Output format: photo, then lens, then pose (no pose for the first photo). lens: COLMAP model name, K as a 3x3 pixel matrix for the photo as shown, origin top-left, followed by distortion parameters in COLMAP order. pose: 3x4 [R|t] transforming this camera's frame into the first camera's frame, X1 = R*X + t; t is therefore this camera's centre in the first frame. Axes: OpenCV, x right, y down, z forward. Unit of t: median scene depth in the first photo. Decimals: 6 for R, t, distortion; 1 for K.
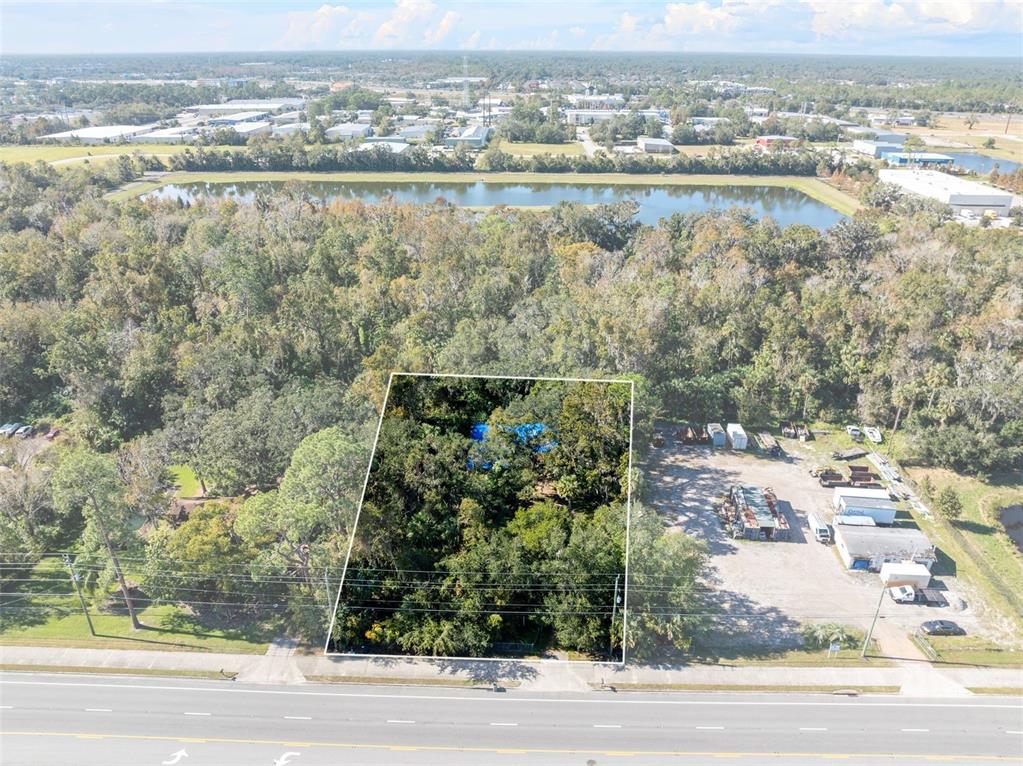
lens RADIAL K [[723.3, 0, 511.5], [0, 723.3, 383.0], [0, 0, 1]] dist [-0.051440, 0.018154]
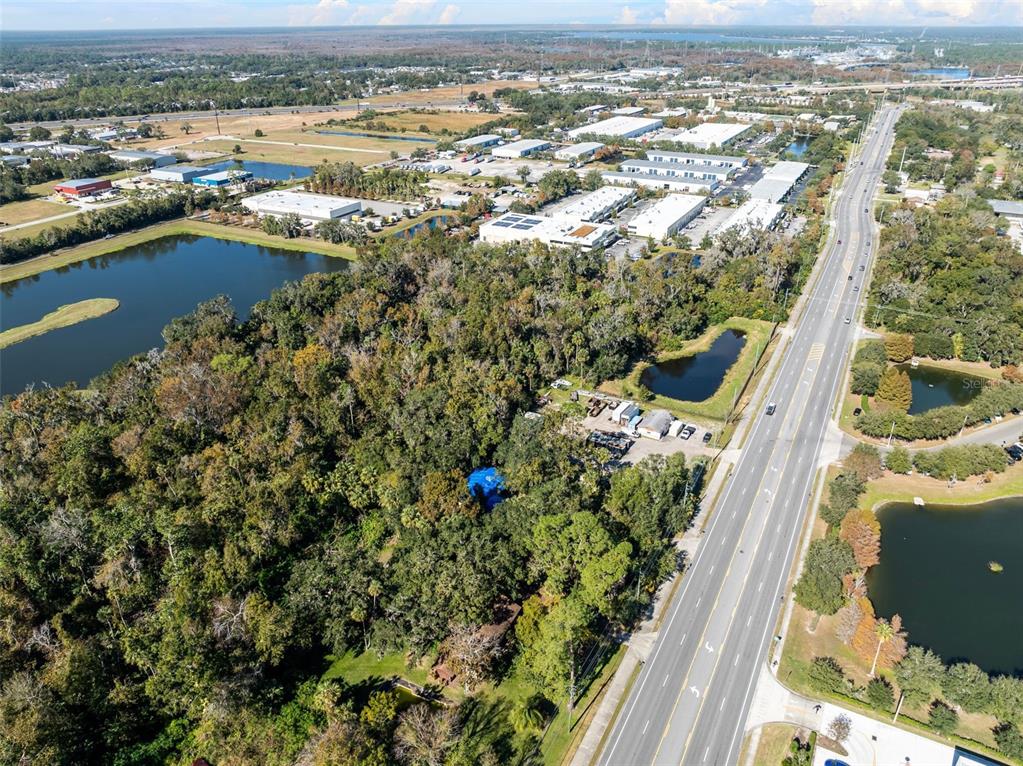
lens RADIAL K [[723.3, 0, 511.5], [0, 723.3, 383.0], [0, 0, 1]] dist [-0.051440, 0.018154]
pose [[0.446185, -0.407462, 0.796802, -0.962495], [0.382505, 0.891747, 0.241823, -0.406444], [-0.809079, 0.196883, 0.553740, 0.131873]]
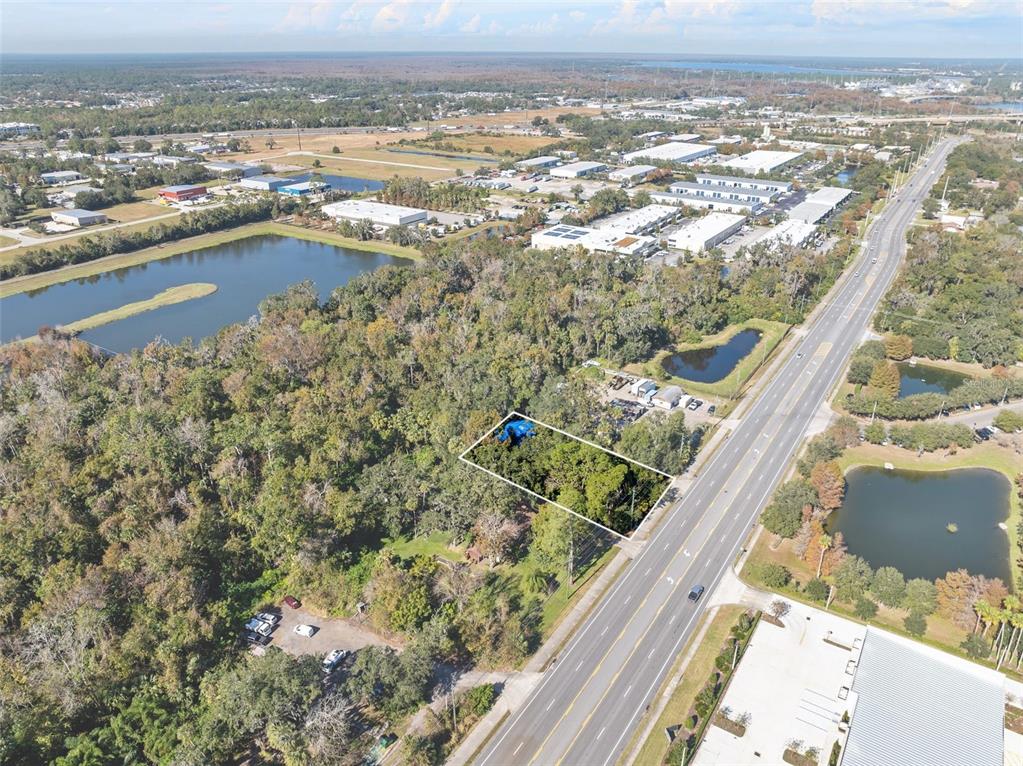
lens RADIAL K [[723.3, 0, 511.5], [0, 723.3, 383.0], [0, 0, 1]] dist [-0.051440, 0.018154]
pose [[0.523524, -0.359986, 0.772226, -1.220592], [0.356941, 0.915652, 0.184862, -0.339025], [-0.773638, 0.178860, 0.607860, -0.048874]]
